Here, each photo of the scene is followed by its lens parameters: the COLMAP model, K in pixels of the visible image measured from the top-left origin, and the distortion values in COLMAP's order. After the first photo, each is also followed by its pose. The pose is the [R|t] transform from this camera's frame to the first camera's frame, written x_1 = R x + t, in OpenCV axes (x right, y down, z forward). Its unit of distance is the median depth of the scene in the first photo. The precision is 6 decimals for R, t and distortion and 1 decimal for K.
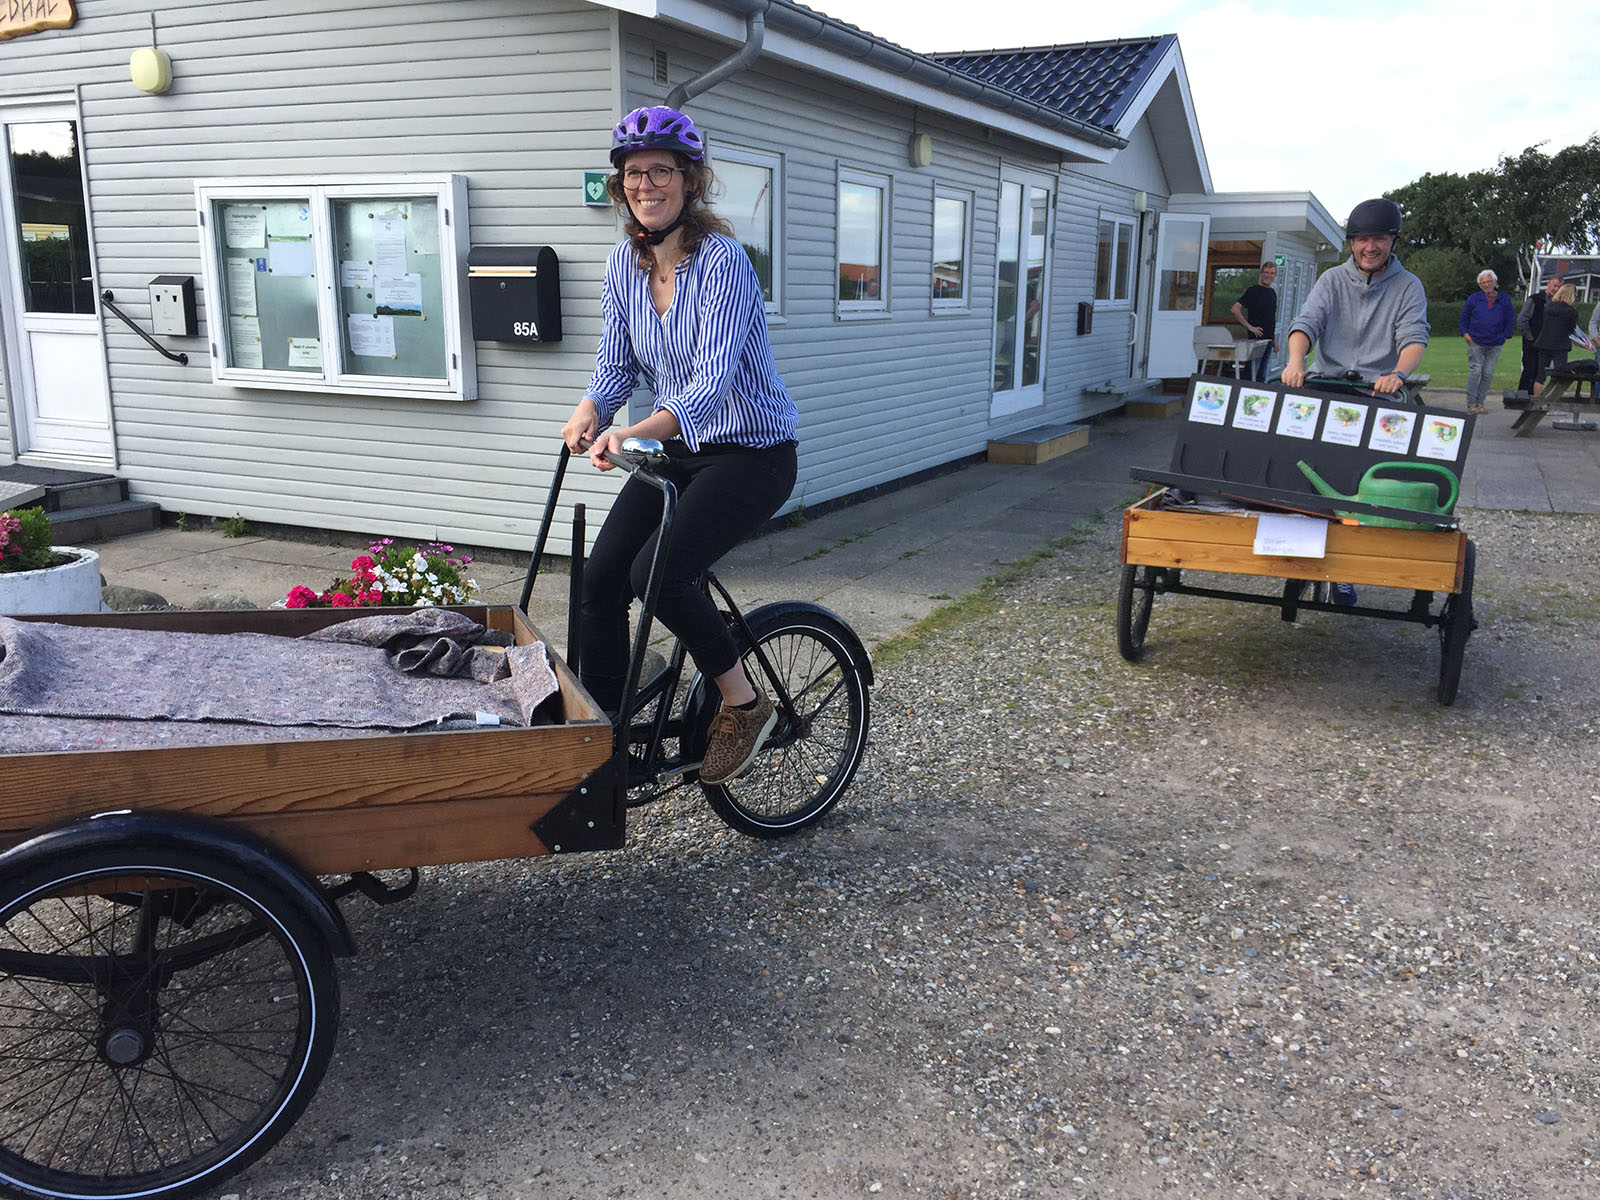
lens RADIAL K [[1390.5, 0, 798.0], [0, 1390.5, 599.8], [0, 0, 1]] dist [0.003392, -0.003935]
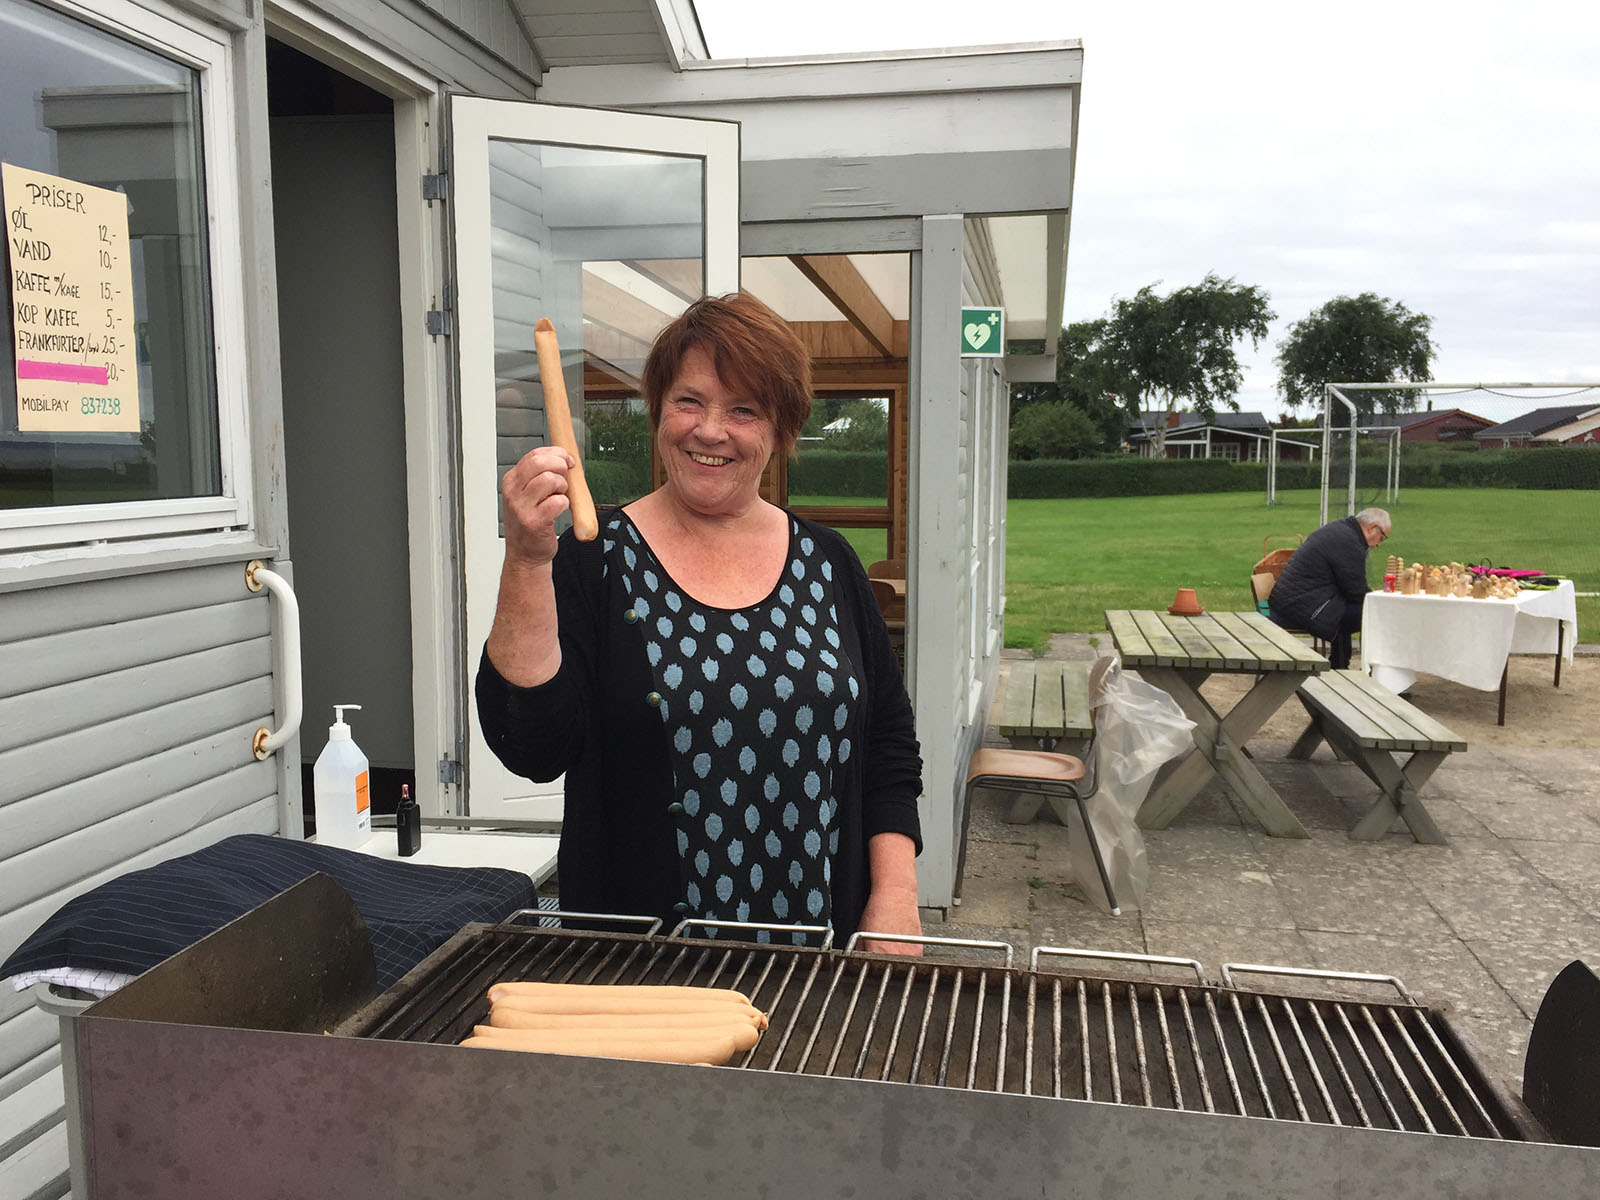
lens RADIAL K [[1390.5, 0, 799.2], [0, 1390.5, 602.9], [0, 0, 1]] dist [0.003392, -0.003935]
pose [[0.964342, -0.045841, 0.260658, 0.068201], [0.074736, 0.991969, -0.102044, -0.048302], [-0.253887, 0.117886, 0.960023, 0.214118]]
